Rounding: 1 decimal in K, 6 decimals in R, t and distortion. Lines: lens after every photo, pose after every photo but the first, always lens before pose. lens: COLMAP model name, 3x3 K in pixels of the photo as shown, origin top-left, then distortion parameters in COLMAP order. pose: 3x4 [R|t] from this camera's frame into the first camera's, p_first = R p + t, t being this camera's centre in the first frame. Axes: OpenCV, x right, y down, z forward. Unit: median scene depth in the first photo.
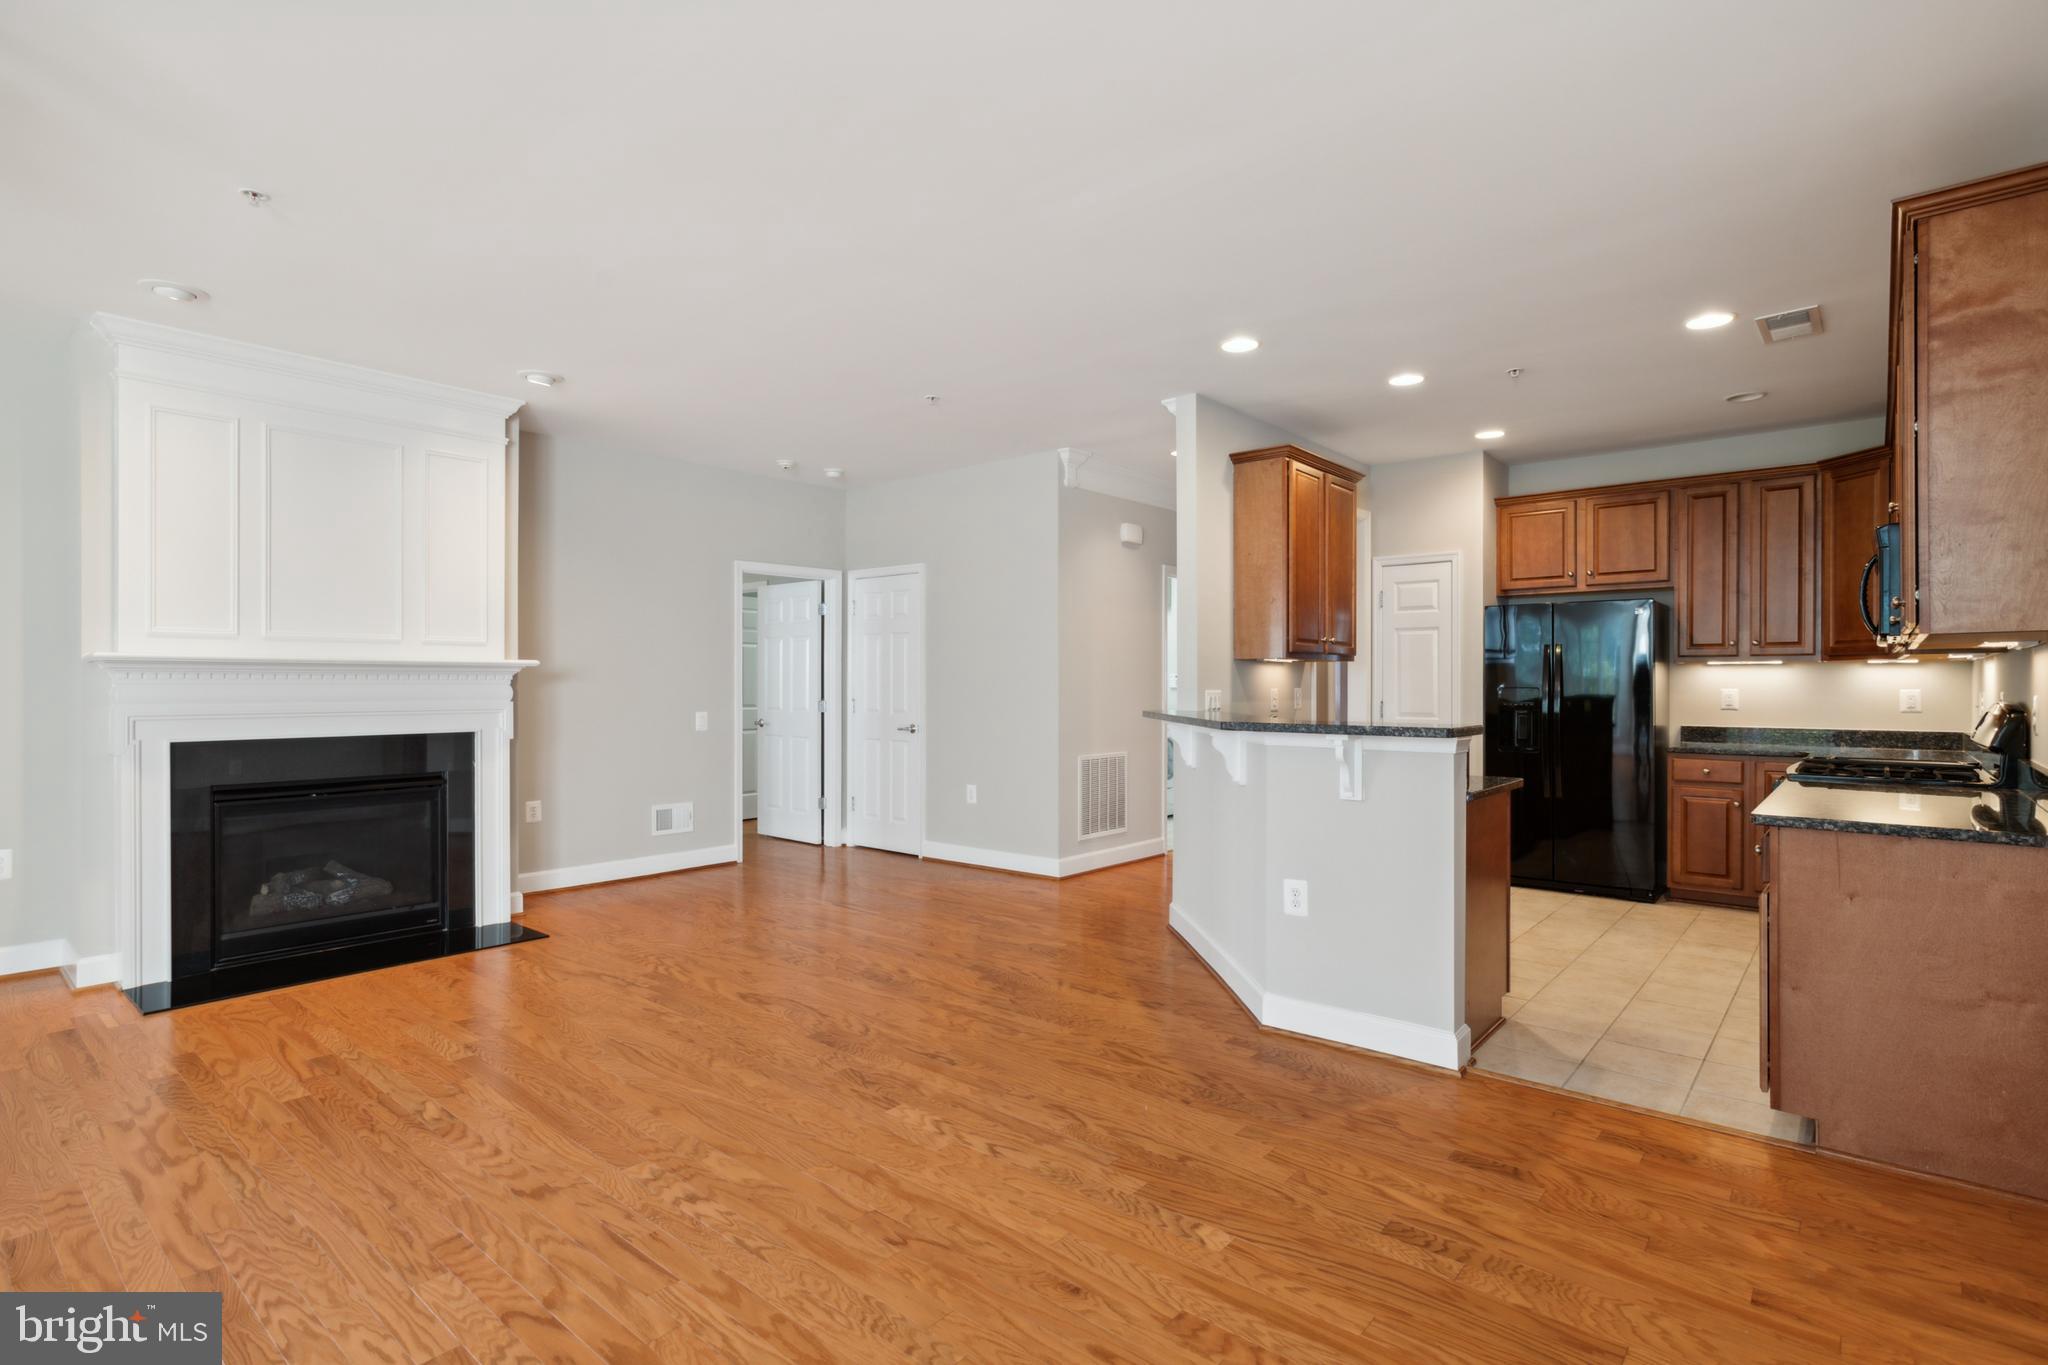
lens RADIAL K [[995.1, 0, 1019.8], [0, 995.1, 685.8], [0, 0, 1]] dist [-0.019732, 0.017328]
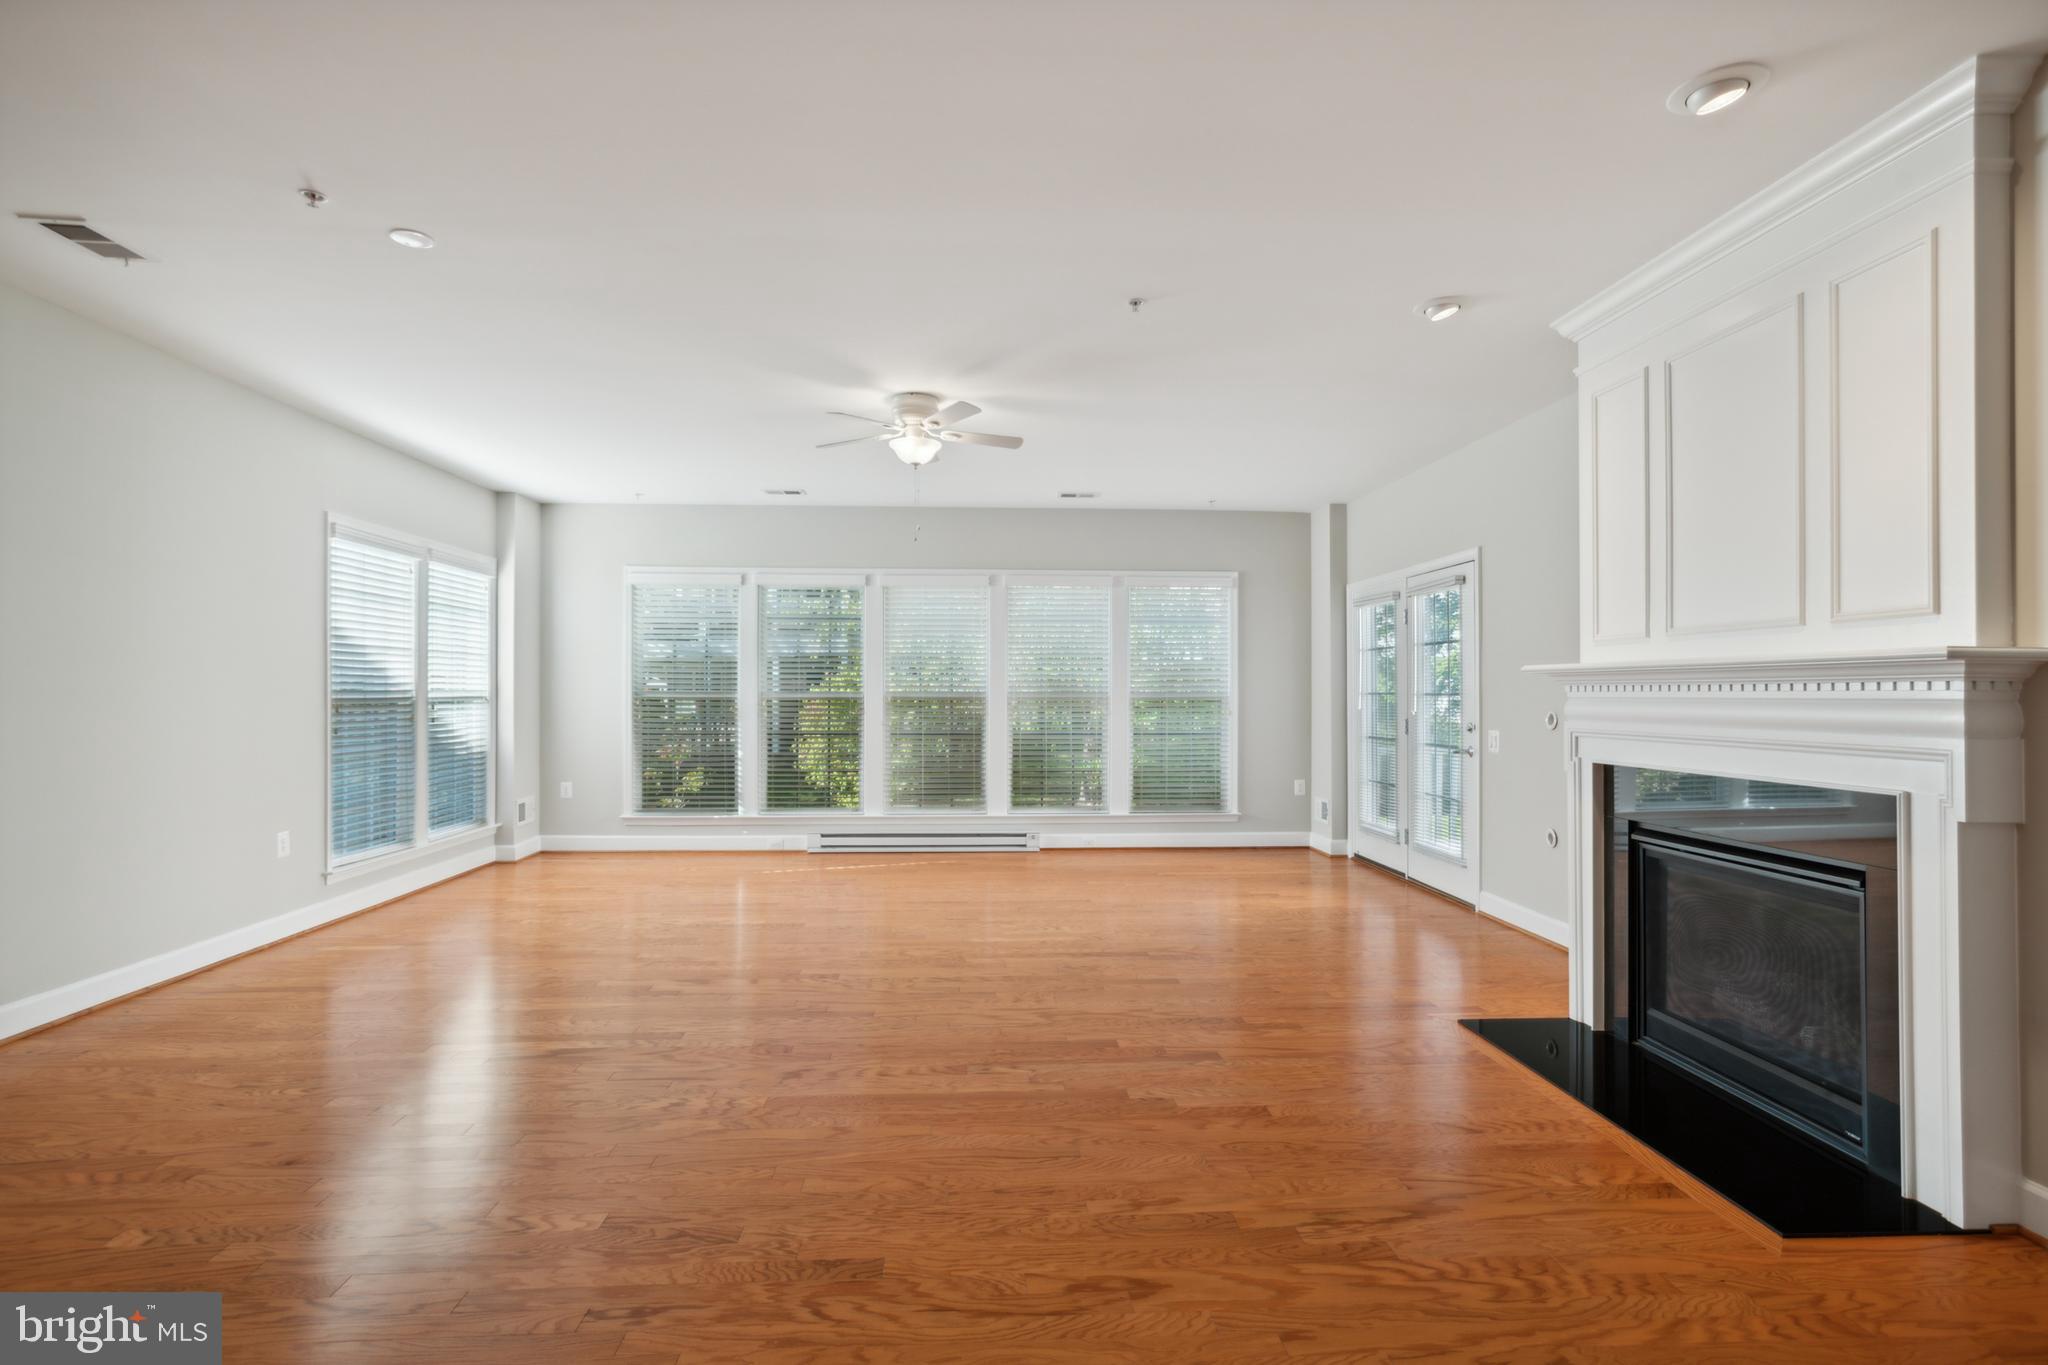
lens RADIAL K [[995.1, 0, 1019.8], [0, 995.1, 685.8], [0, 0, 1]] dist [-0.019732, 0.017328]
pose [[-0.721274, -0.006146, -0.692623, 0.164879], [-0.002947, 0.999979, -0.005805, -0.005900], [0.692644, -0.002146, -0.721277, 1.586475]]
